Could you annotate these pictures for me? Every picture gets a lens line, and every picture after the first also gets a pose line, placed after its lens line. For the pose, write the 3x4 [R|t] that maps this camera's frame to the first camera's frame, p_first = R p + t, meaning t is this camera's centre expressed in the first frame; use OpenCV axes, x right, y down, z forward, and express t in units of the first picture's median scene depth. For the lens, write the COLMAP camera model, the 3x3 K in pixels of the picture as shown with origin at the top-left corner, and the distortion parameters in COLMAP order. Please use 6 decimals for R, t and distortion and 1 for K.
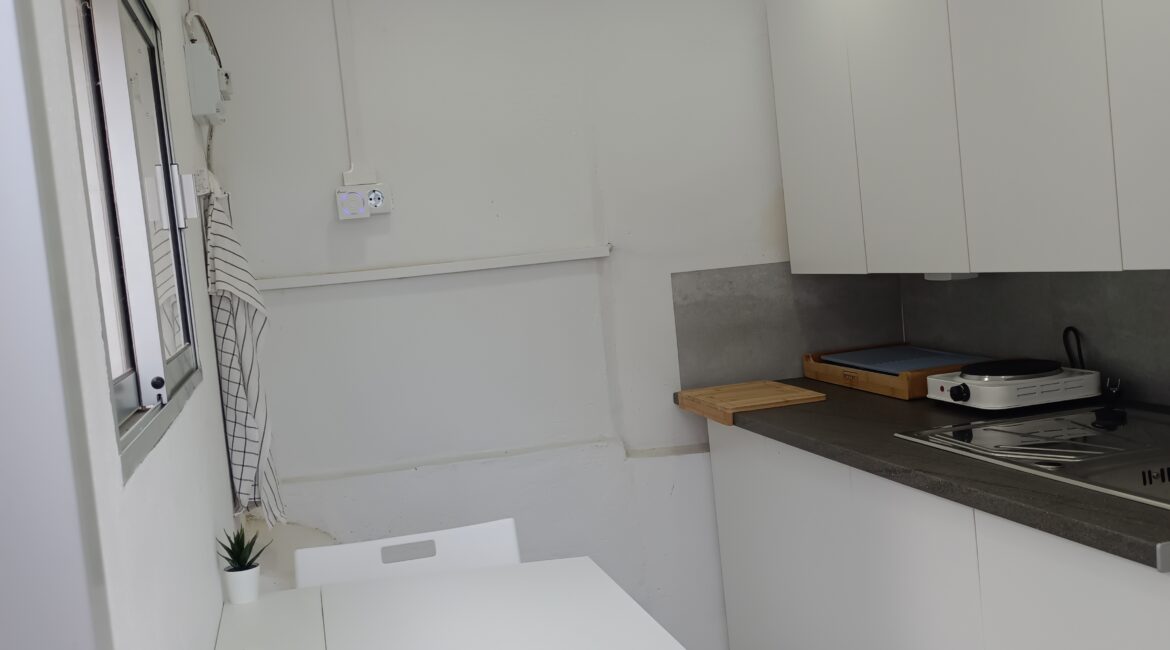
lens RADIAL K [[1132.8, 0, 591.5], [0, 1132.8, 320.2], [0, 0, 1]] dist [0.118363, -0.229362]
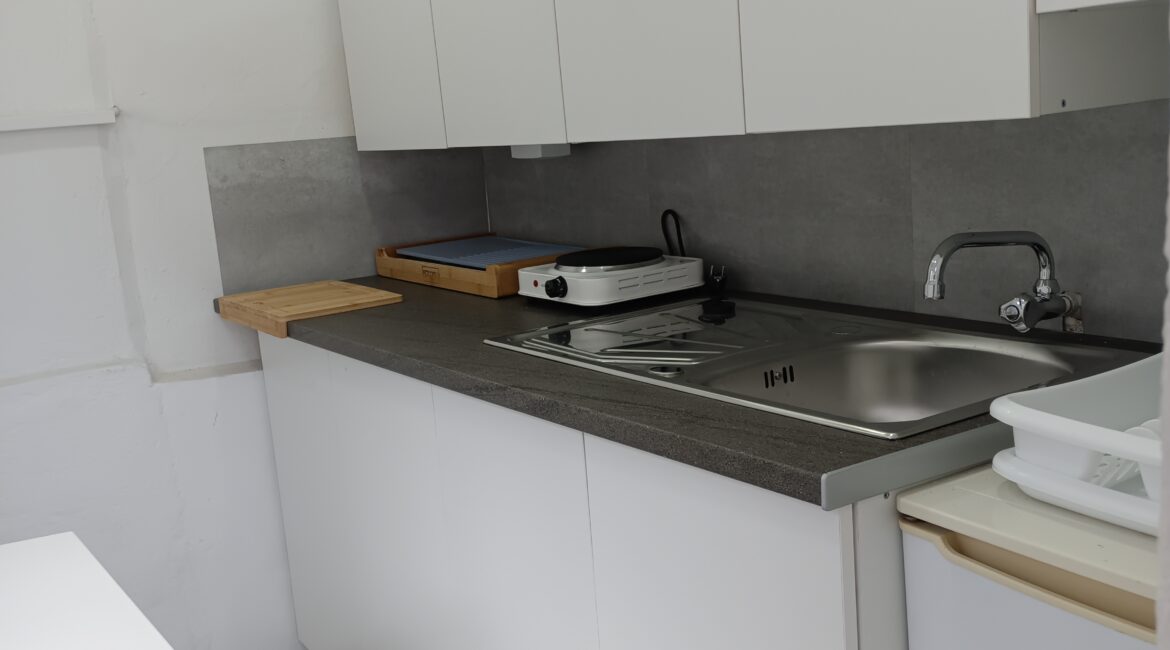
lens RADIAL K [[1132.8, 0, 591.5], [0, 1132.8, 320.2], [0, 0, 1]] dist [0.118363, -0.229362]
pose [[0.934691, -0.040572, 0.353137, 0.044750], [0.009656, 0.995996, 0.088873, 0.012142], [-0.355329, -0.079659, 0.931341, 0.190584]]
